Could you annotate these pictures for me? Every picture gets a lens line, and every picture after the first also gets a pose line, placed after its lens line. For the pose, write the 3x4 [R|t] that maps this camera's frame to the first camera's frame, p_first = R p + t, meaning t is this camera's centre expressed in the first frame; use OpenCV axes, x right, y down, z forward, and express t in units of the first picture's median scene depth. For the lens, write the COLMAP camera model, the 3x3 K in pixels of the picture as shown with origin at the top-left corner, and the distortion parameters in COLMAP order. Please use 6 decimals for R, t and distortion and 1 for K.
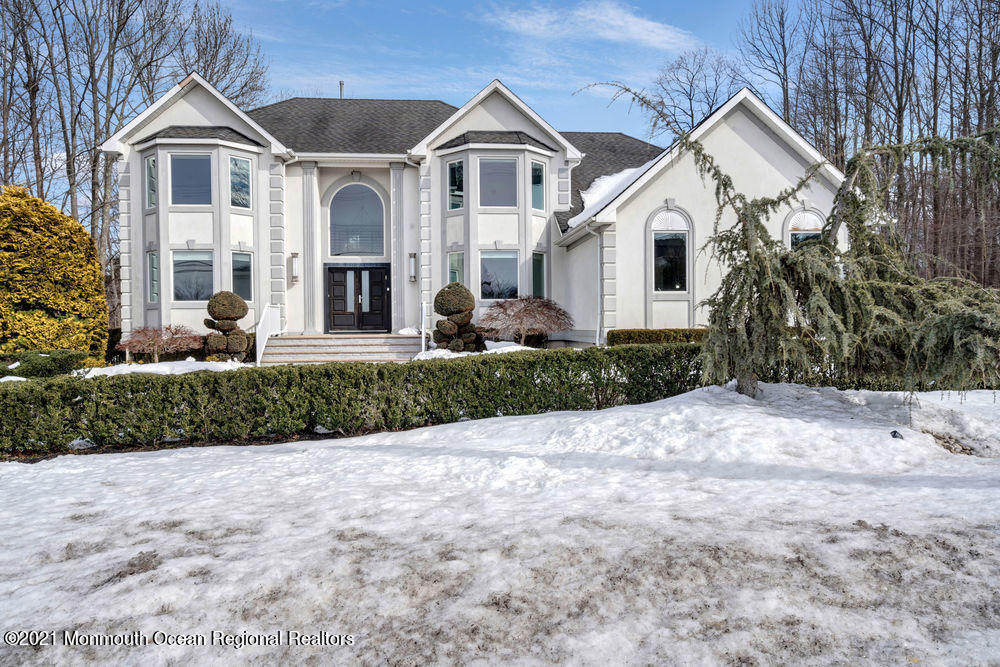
lens RADIAL K [[657.4, 0, 499.9], [0, 657.4, 335.5], [0, 0, 1]] dist [-0.026193, -0.000951]
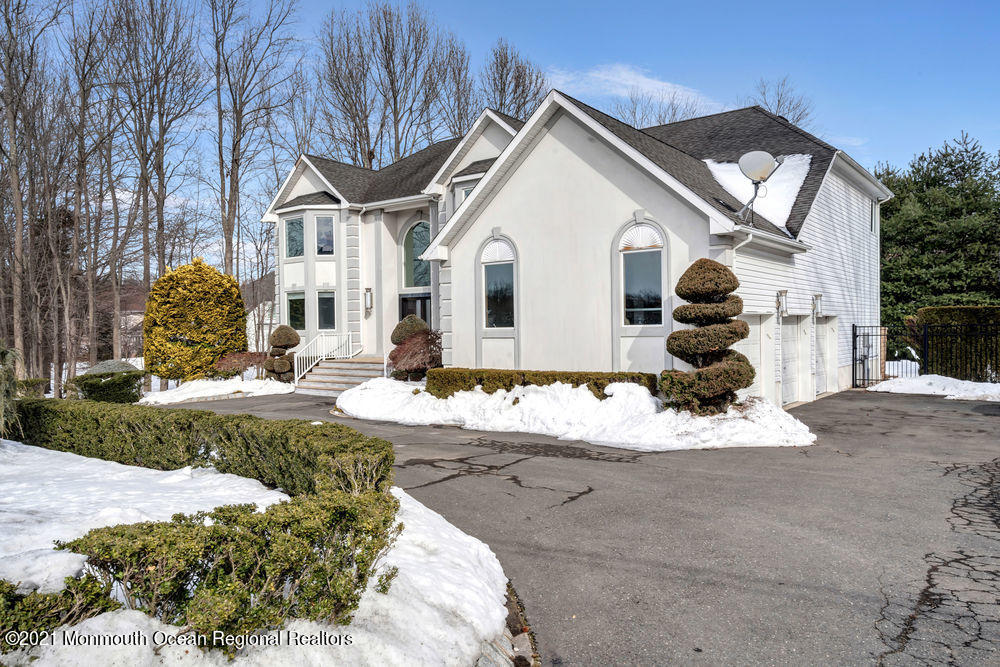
lens RADIAL K [[707.2, 0, 500.2], [0, 707.2, 334.8], [0, 0, 1]] dist [-0.004649, -0.000125]
pose [[0.740638, 0.005803, -0.671879, 0.742415], [0.000923, 0.999953, 0.009653, -0.053917], [0.671903, -0.007769, 0.740598, 0.212316]]
